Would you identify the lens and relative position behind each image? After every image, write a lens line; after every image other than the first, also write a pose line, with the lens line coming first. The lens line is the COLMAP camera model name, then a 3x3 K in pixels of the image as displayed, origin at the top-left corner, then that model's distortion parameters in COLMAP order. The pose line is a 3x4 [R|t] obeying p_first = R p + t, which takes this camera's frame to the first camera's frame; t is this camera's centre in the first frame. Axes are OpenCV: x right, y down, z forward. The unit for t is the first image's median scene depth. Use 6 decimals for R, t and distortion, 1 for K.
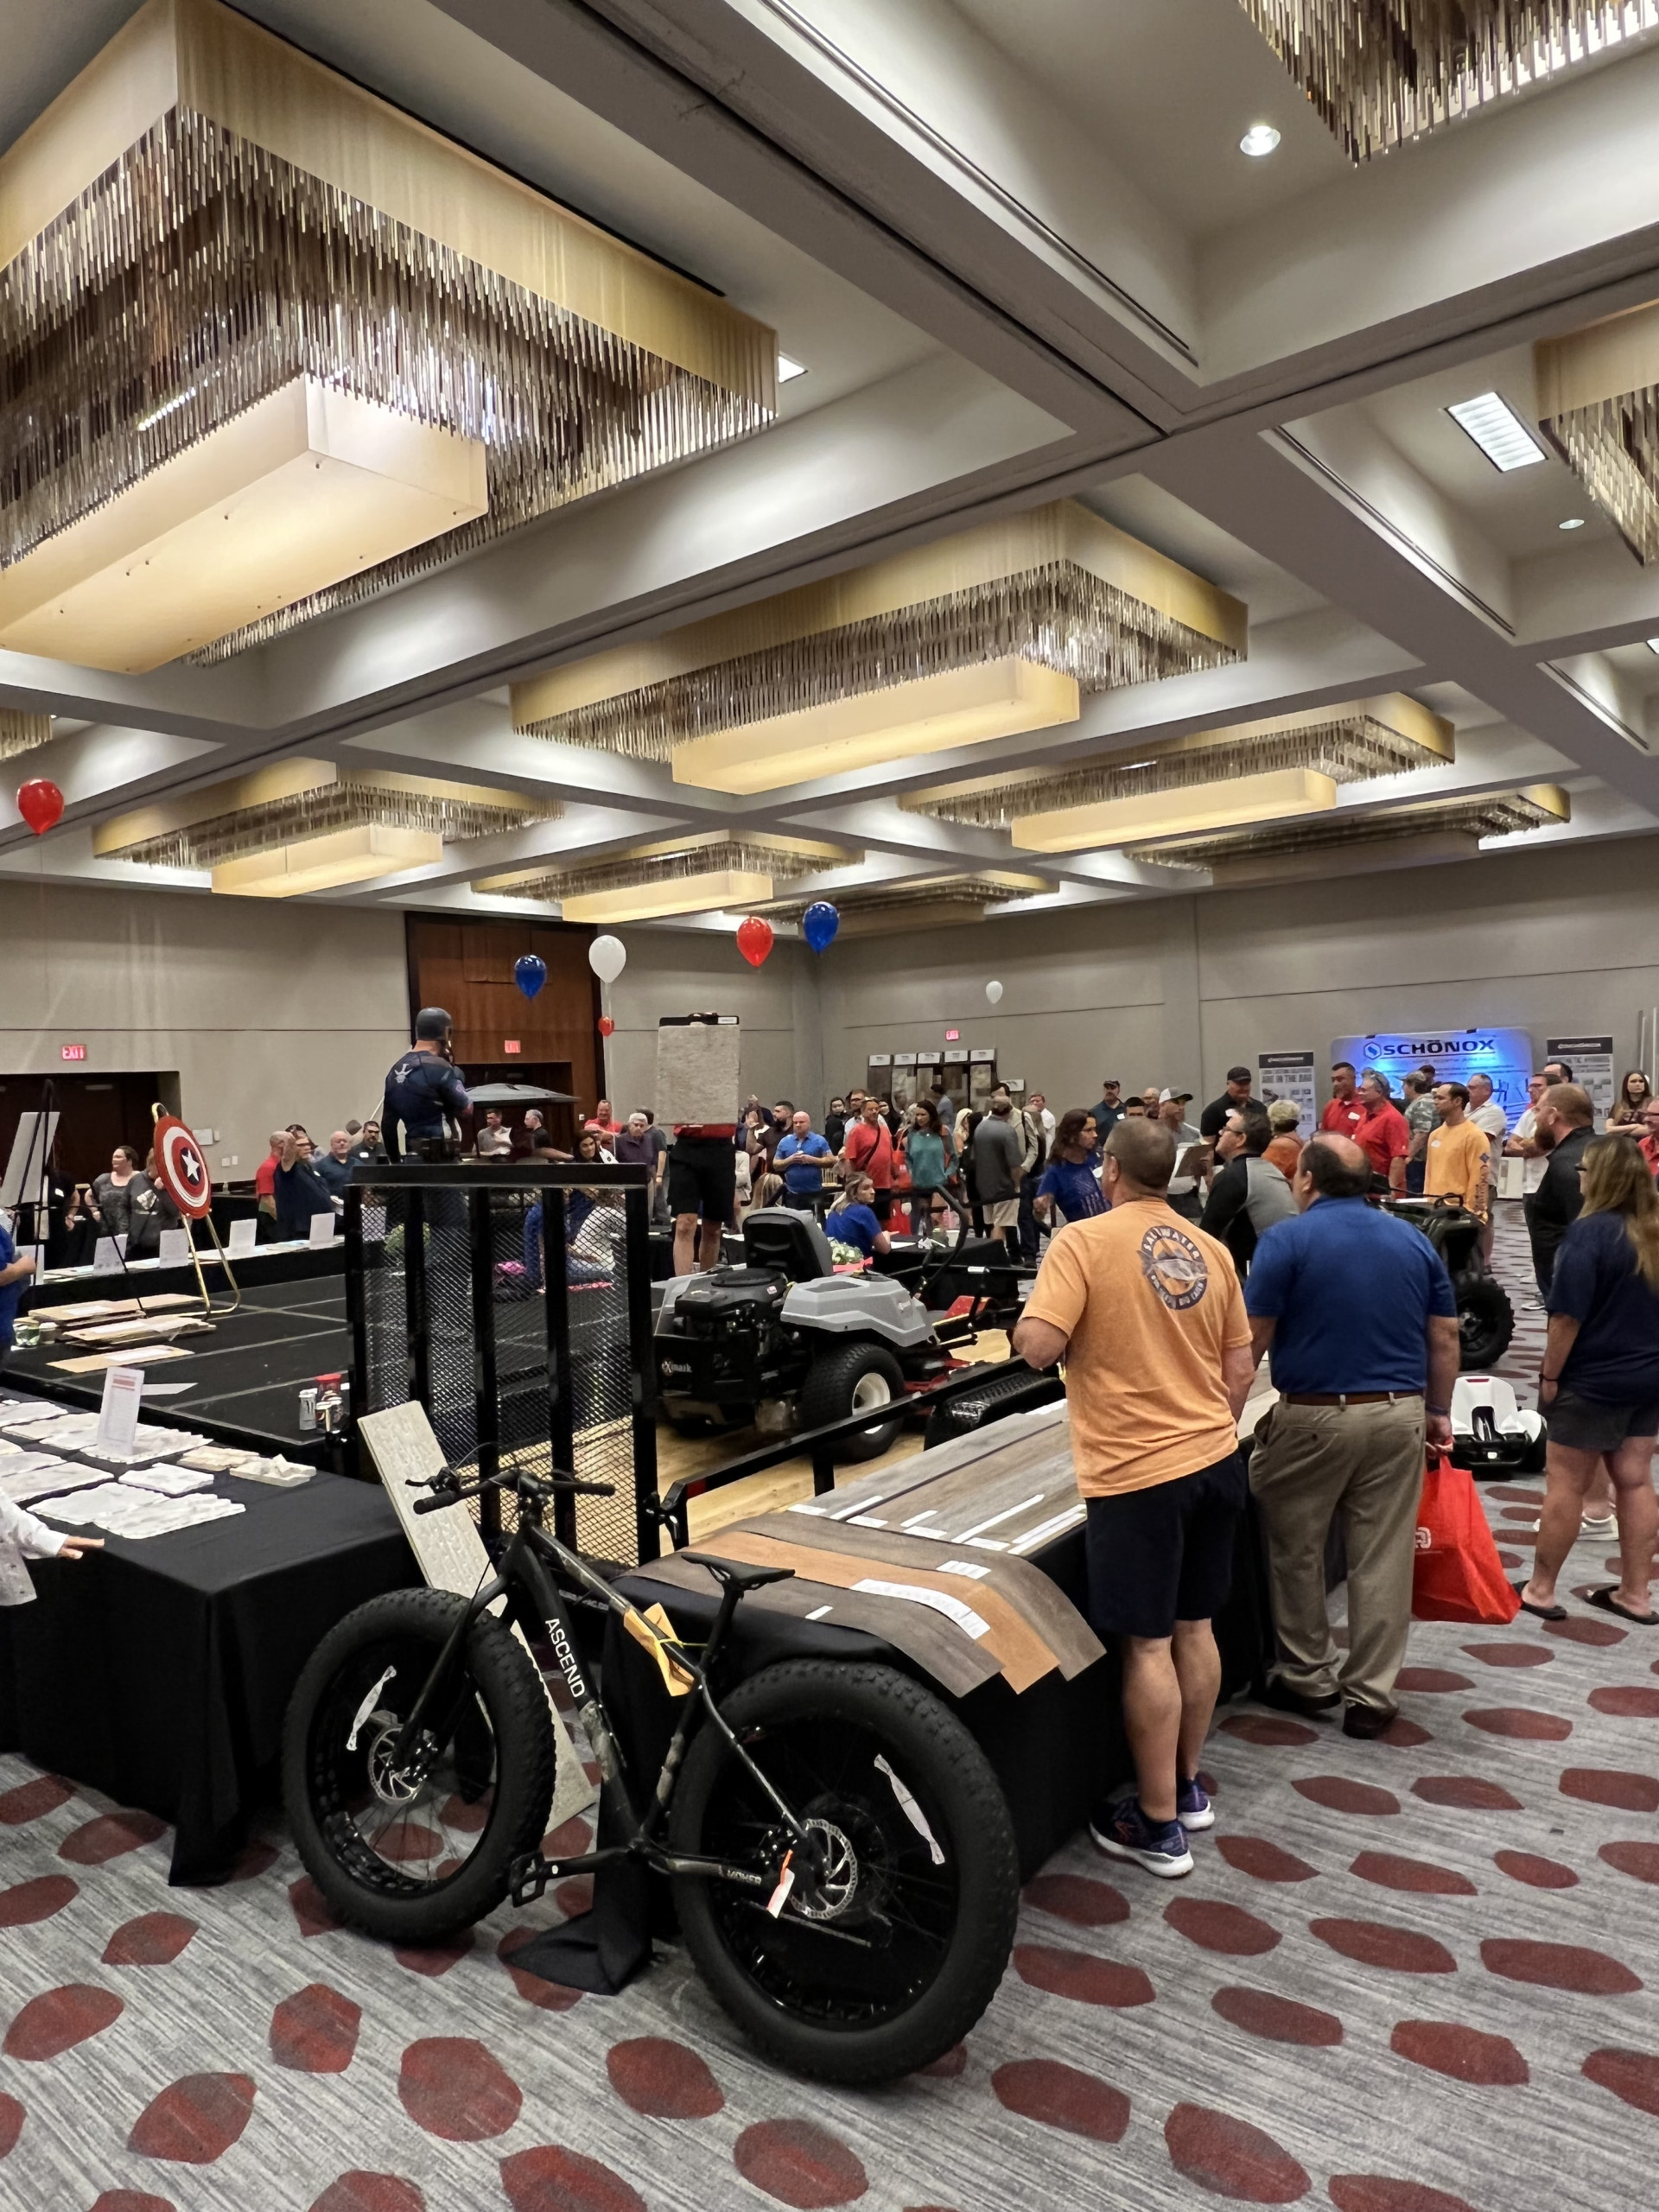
lens RADIAL K [[1405.5, 0, 832.6], [0, 1405.5, 1100.2], [0, 0, 1]] dist [0.001500, 0.000412]
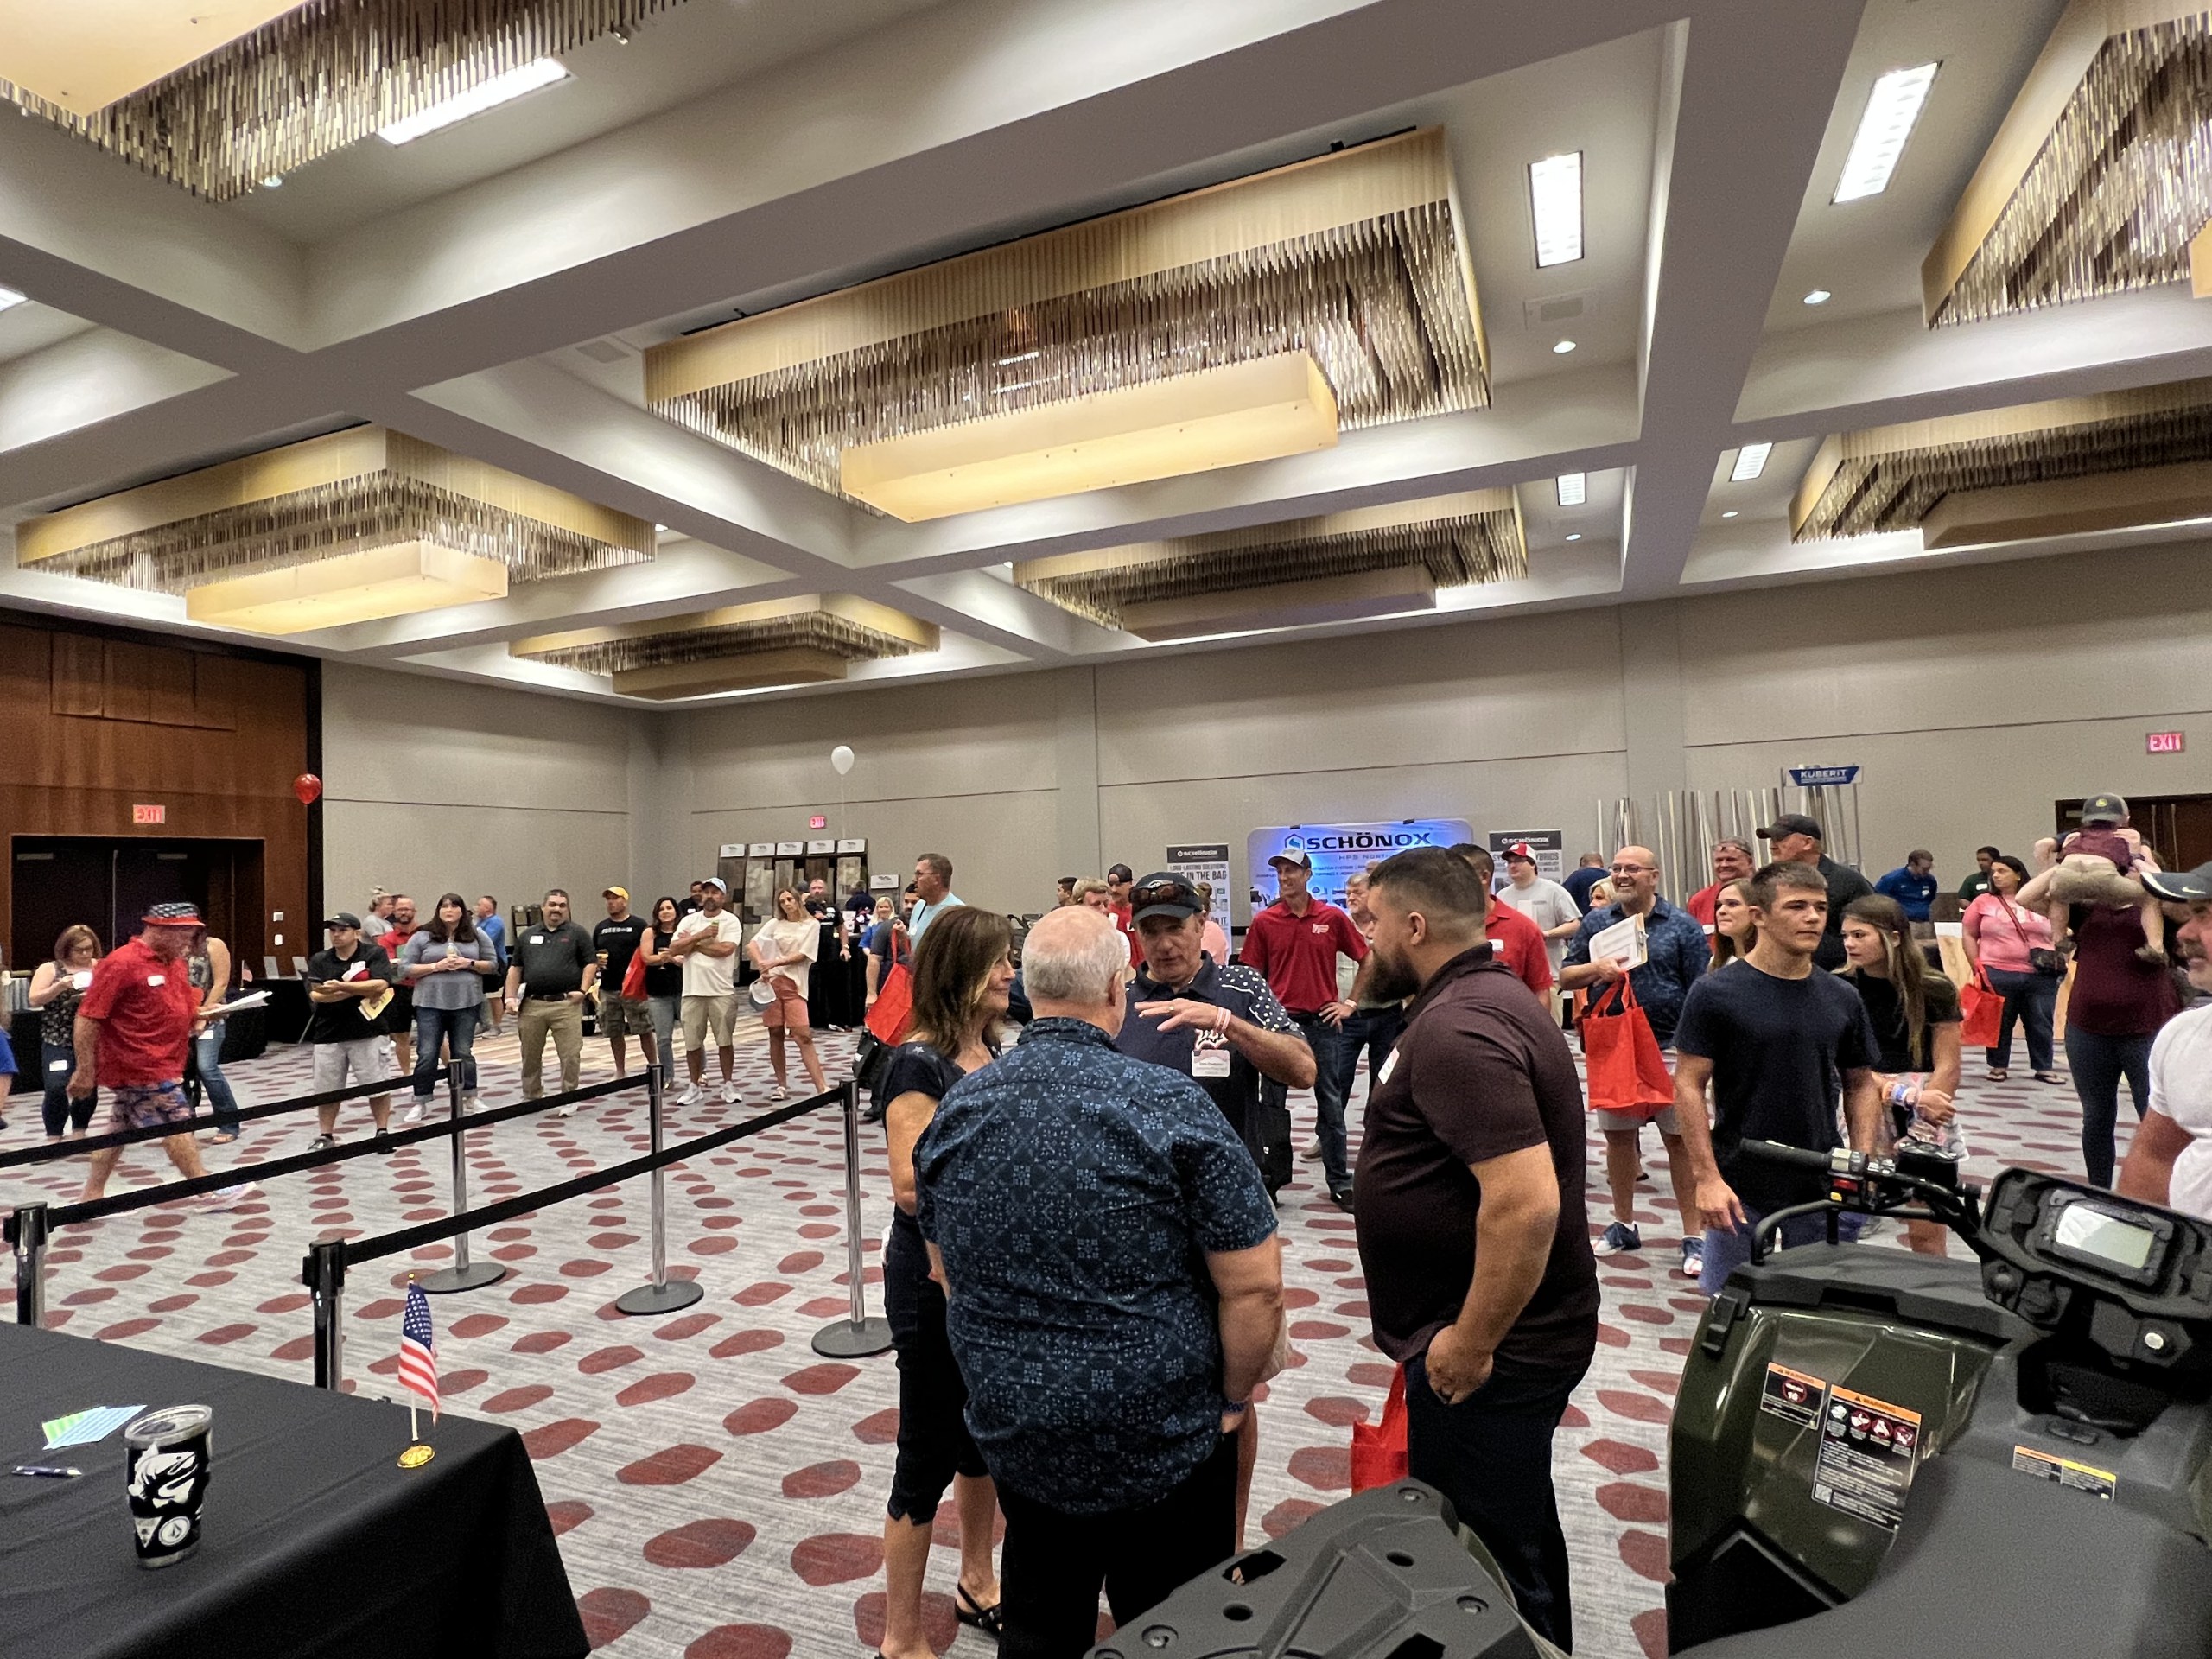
lens RADIAL K [[1121.9, 0, 1105.7], [0, 1121.9, 828.4], [0, 0, 1]] dist [-0.000438, -0.000116]
pose [[0.959917, 0.026789, 0.279000, 0.071719], [-0.008381, 0.997720, -0.066963, 0.002087], [-0.280158, 0.061940, 0.957953, 0.333948]]
